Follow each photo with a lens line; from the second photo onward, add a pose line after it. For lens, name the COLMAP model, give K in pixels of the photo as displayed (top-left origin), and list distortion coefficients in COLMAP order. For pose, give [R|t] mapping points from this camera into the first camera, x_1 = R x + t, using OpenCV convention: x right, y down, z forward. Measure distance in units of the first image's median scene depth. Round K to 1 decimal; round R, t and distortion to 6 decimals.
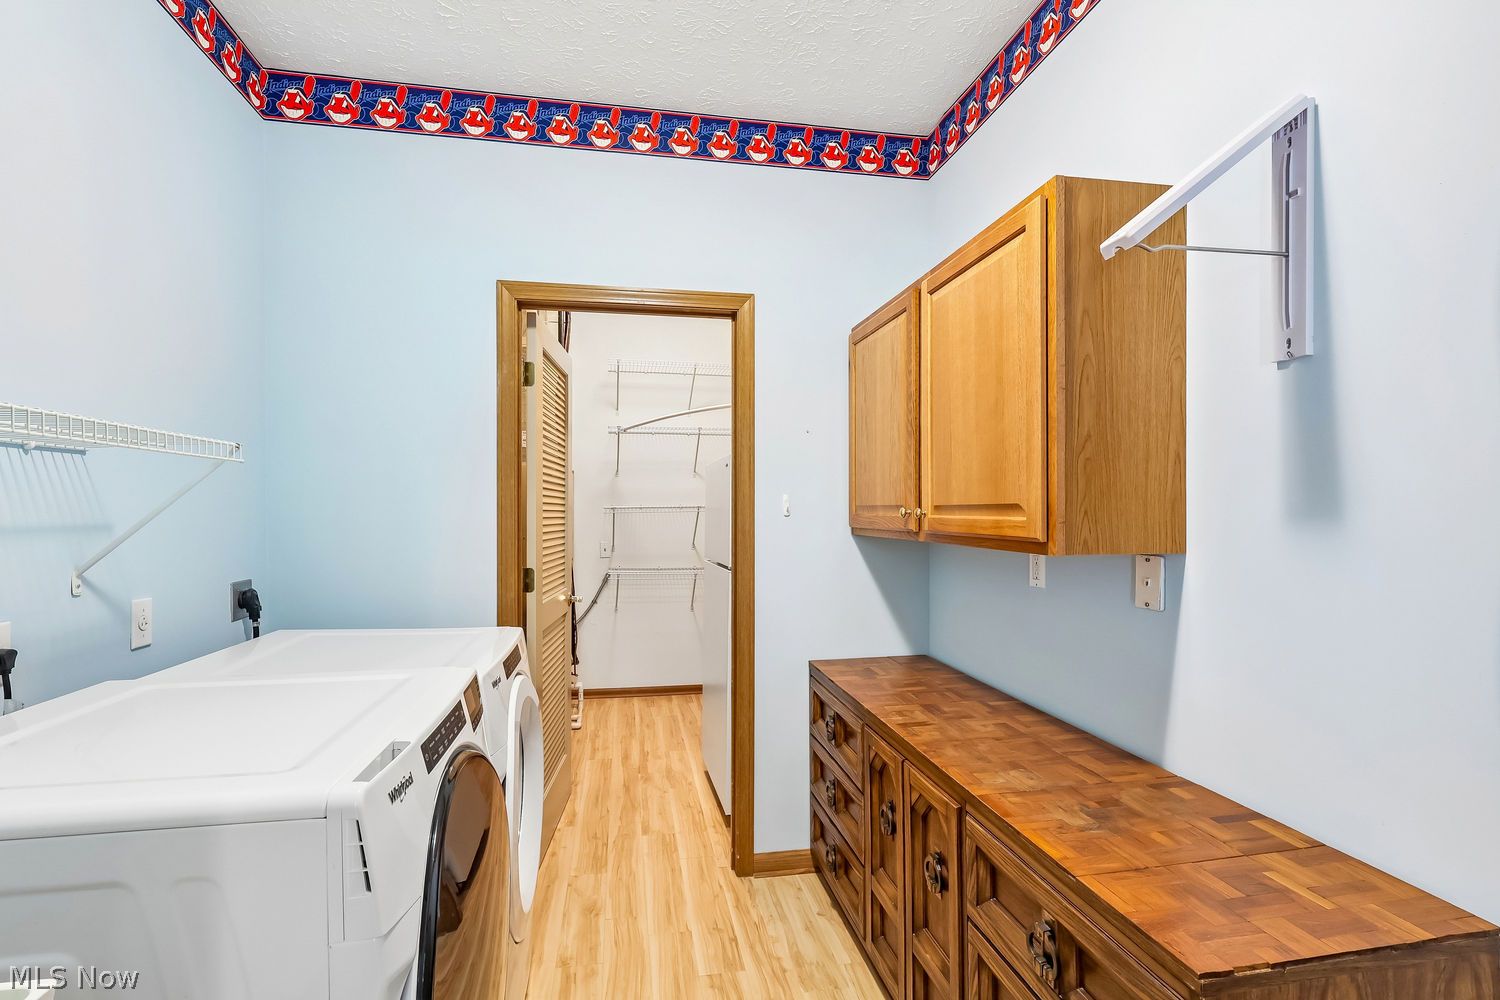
lens RADIAL K [[701.2, 0, 747.0], [0, 701.2, 512.0], [0, 0, 1]] dist [0.001012, -0.001454]
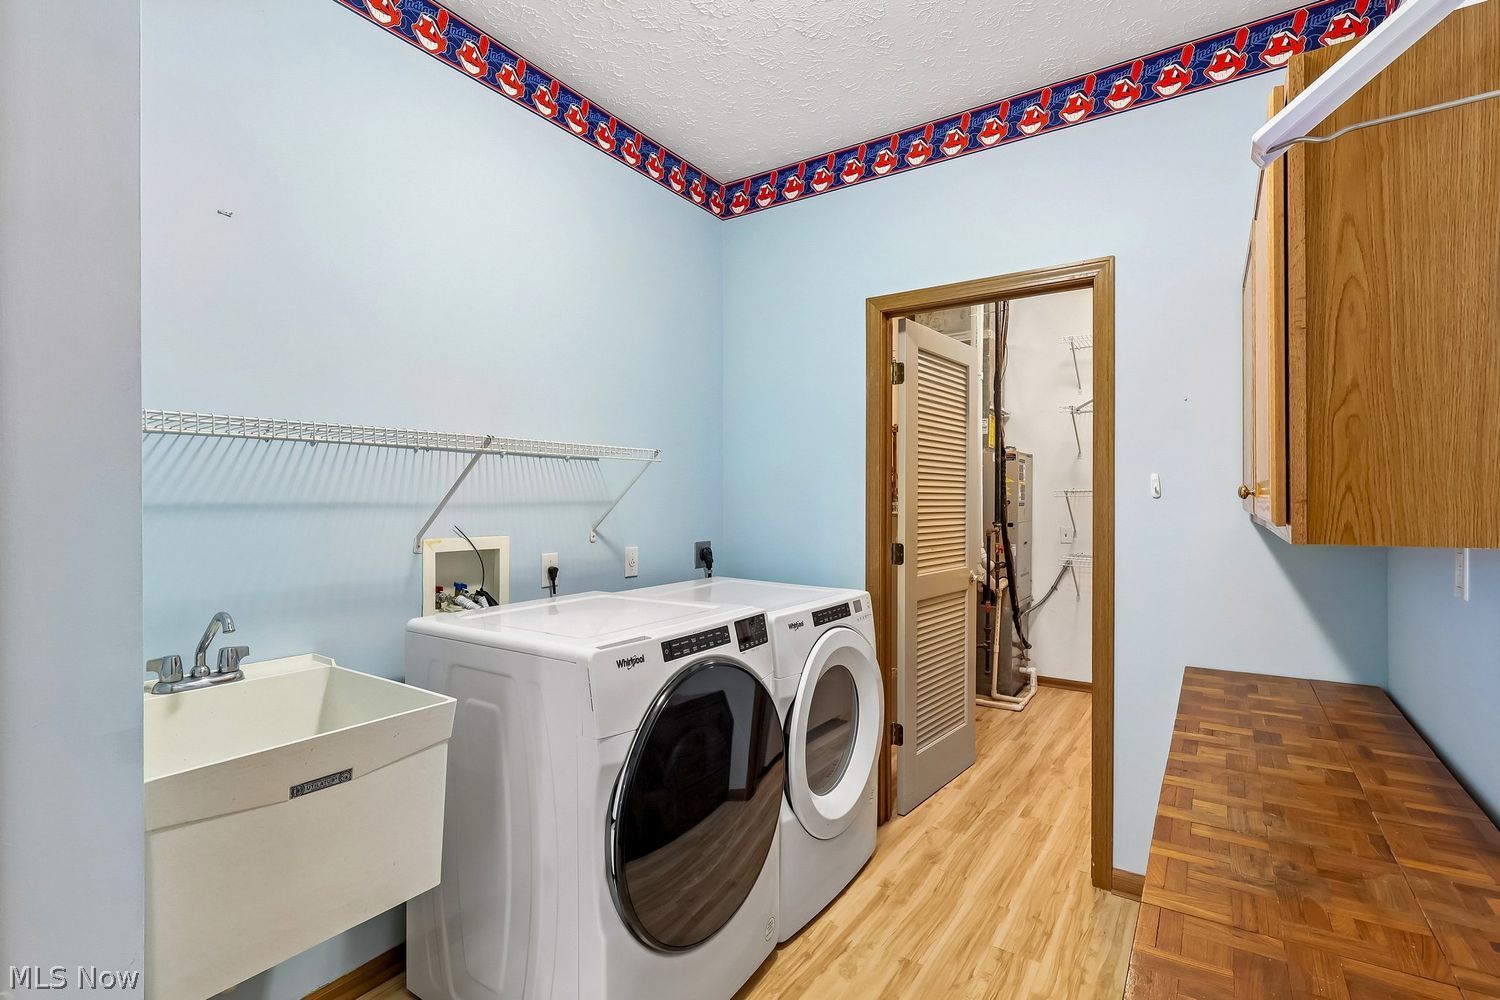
lens RADIAL K [[700.1, 0, 749.5], [0, 700.1, 494.0], [0, 0, 1]] dist [-0.001574, 0.000830]
pose [[0.719041, -0.003533, -0.694959, 0.334748], [-0.001327, 0.999978, -0.006457, 0.007868], [0.694966, 0.005565, 0.719021, 0.014067]]
